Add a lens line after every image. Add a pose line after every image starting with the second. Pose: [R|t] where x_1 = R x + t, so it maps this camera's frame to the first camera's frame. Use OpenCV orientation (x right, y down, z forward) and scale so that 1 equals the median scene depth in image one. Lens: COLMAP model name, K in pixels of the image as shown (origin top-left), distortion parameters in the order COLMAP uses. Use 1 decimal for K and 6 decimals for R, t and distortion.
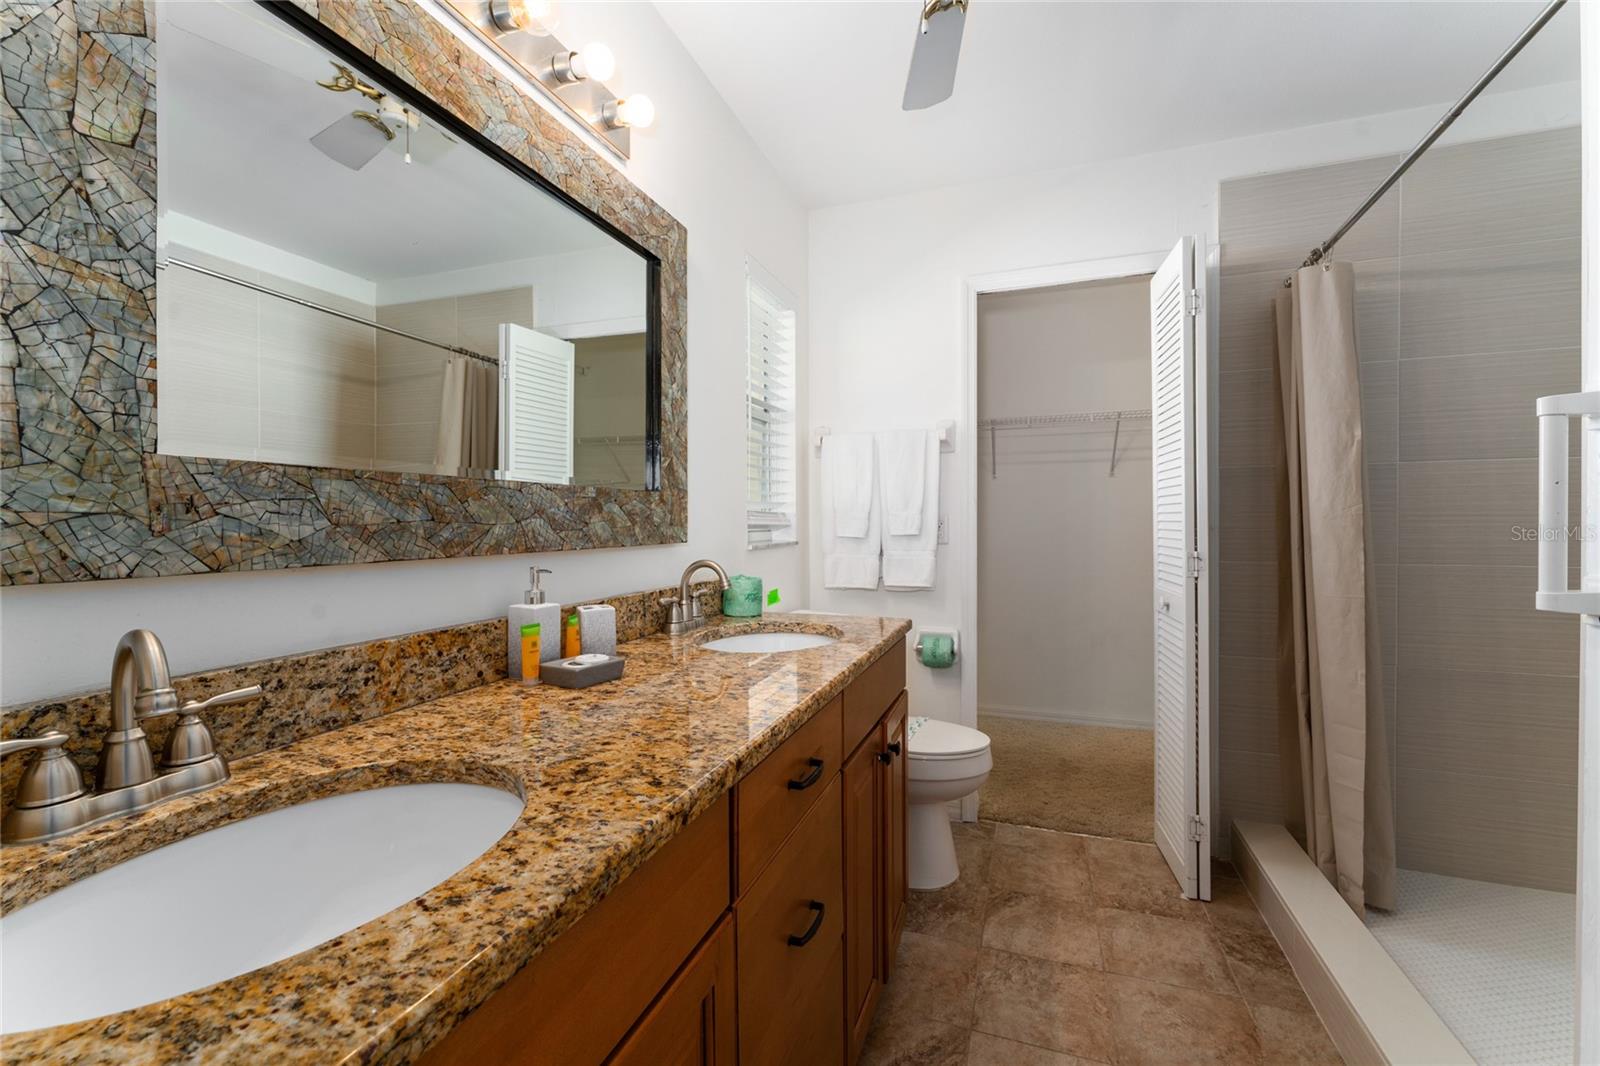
lens RADIAL K [[641.9, 0, 799.3], [0, 641.9, 524.0], [0, 0, 1]] dist [-0.006843, -0.000492]
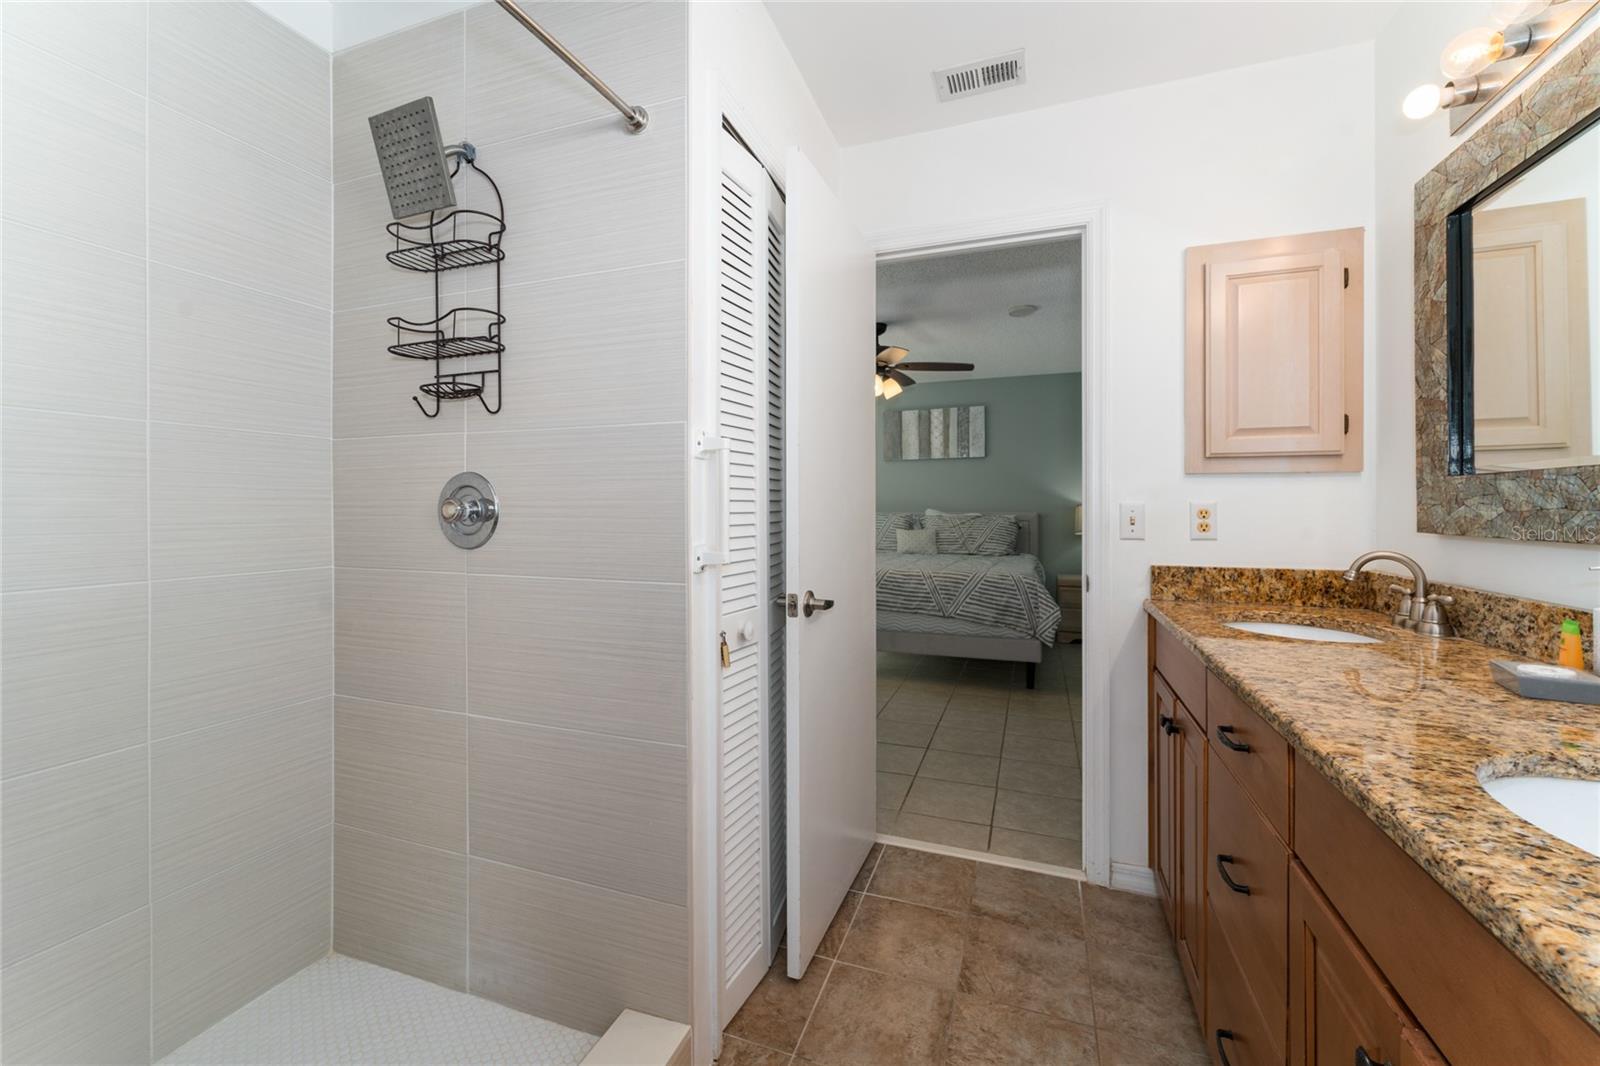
lens RADIAL K [[641.9, 0, 799.8], [0, 641.9, 516.6], [0, 0, 1]] dist [-0.006843, -0.000492]
pose [[-0.999843, 0.004036, -0.017260, 0.807065], [0.003743, 0.999849, 0.016969, -0.014833], [0.017326, 0.016902, -0.999707, 2.137554]]
